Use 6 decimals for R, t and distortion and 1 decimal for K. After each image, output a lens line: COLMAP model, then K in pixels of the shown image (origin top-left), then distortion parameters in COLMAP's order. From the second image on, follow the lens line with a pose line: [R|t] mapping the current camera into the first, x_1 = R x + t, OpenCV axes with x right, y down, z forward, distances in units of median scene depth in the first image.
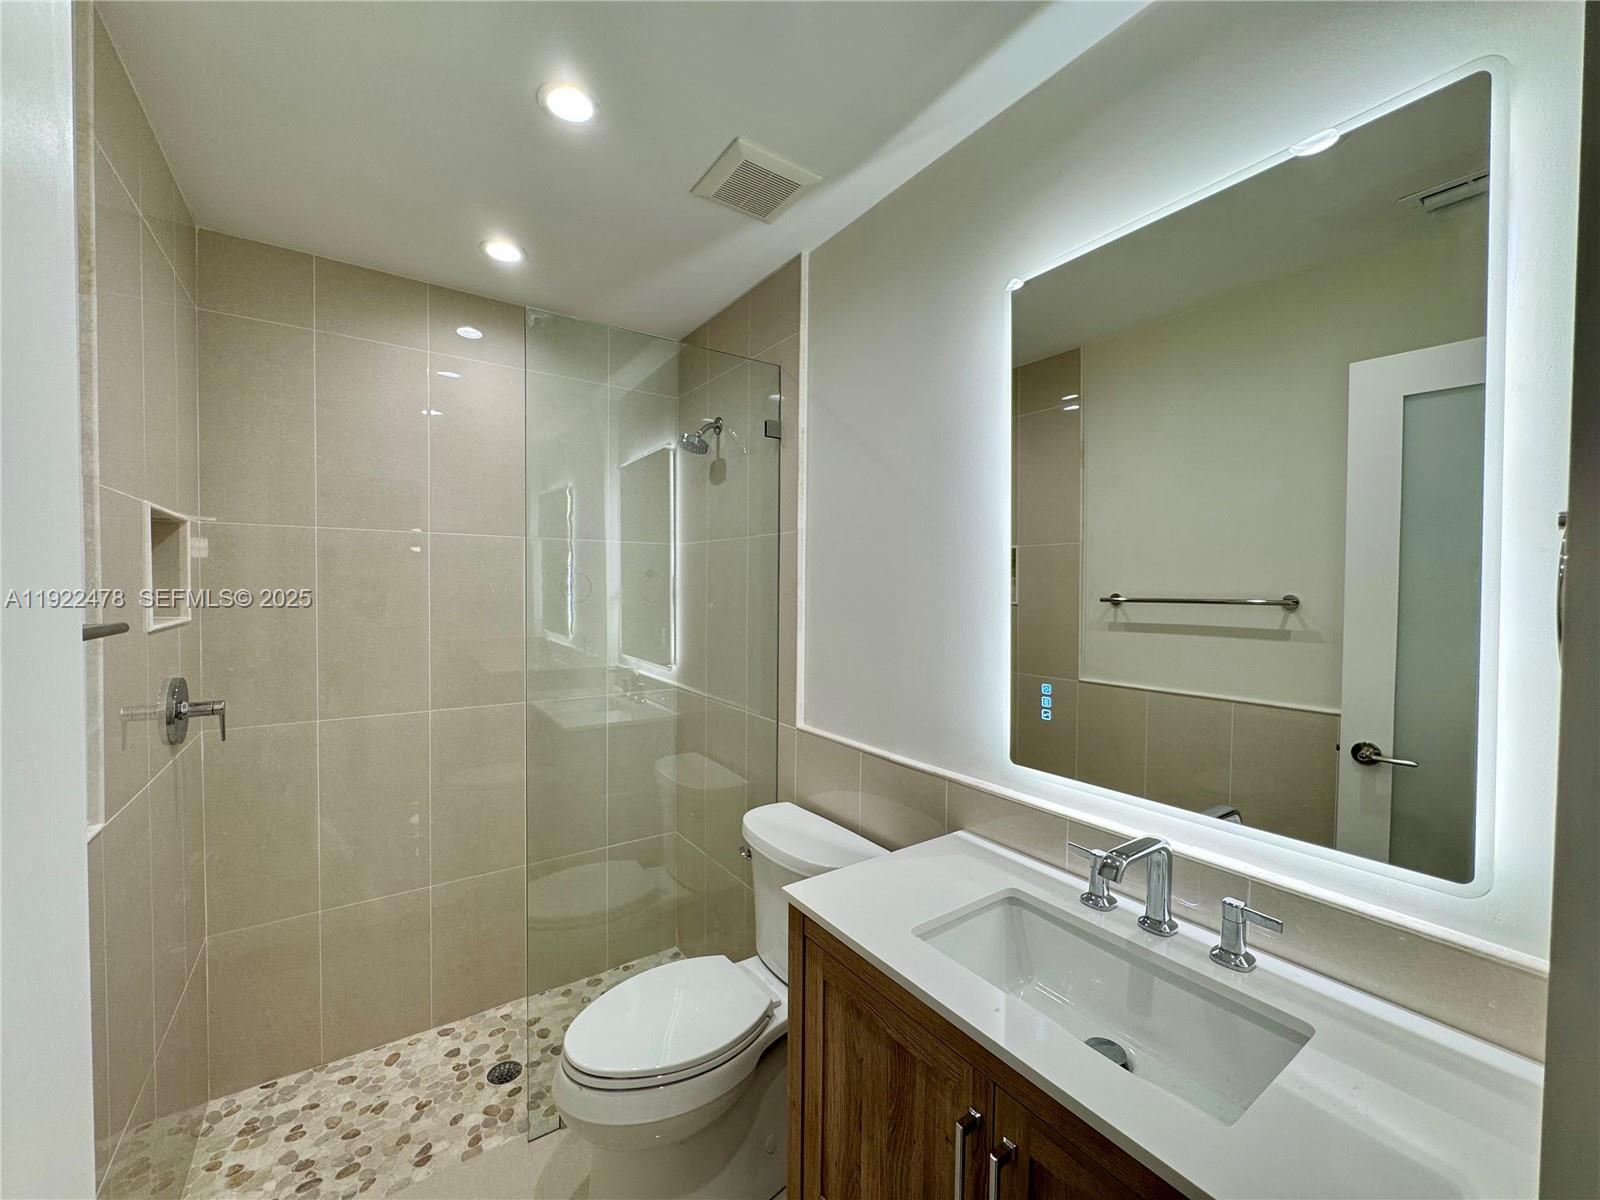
lens RADIAL K [[638.3, 0, 803.3], [0, 638.3, 607.9], [0, 0, 1]] dist [-0.003039, 0.000259]
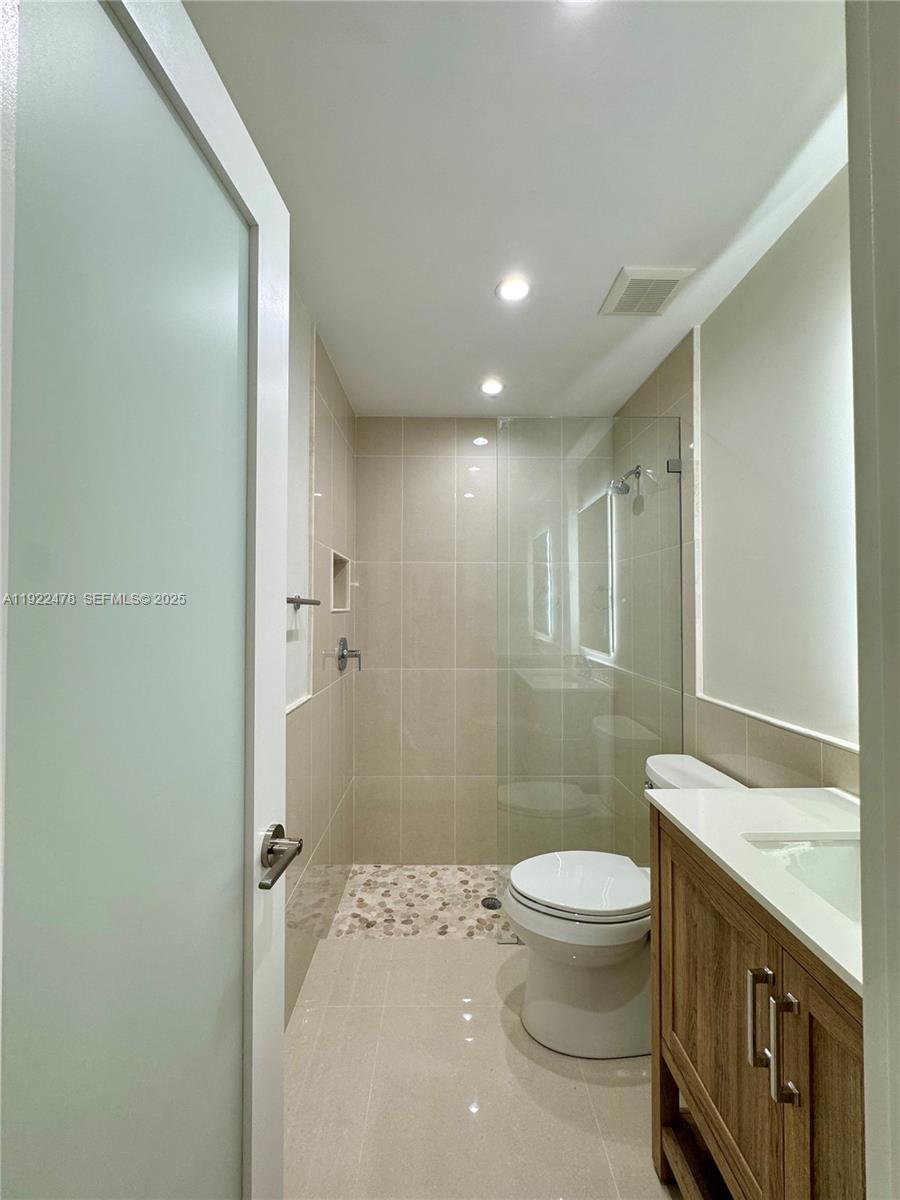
lens RADIAL K [[478.8, 0, 452.3], [0, 478.8, 606.1], [0, 0, 1]] dist [-0.003039, 0.000259]
pose [[0.831588, -0.013750, -0.555222, 0.125065], [-0.010777, 0.999106, -0.040883, 0.057173], [0.555288, 0.039982, 0.830696, -0.061748]]
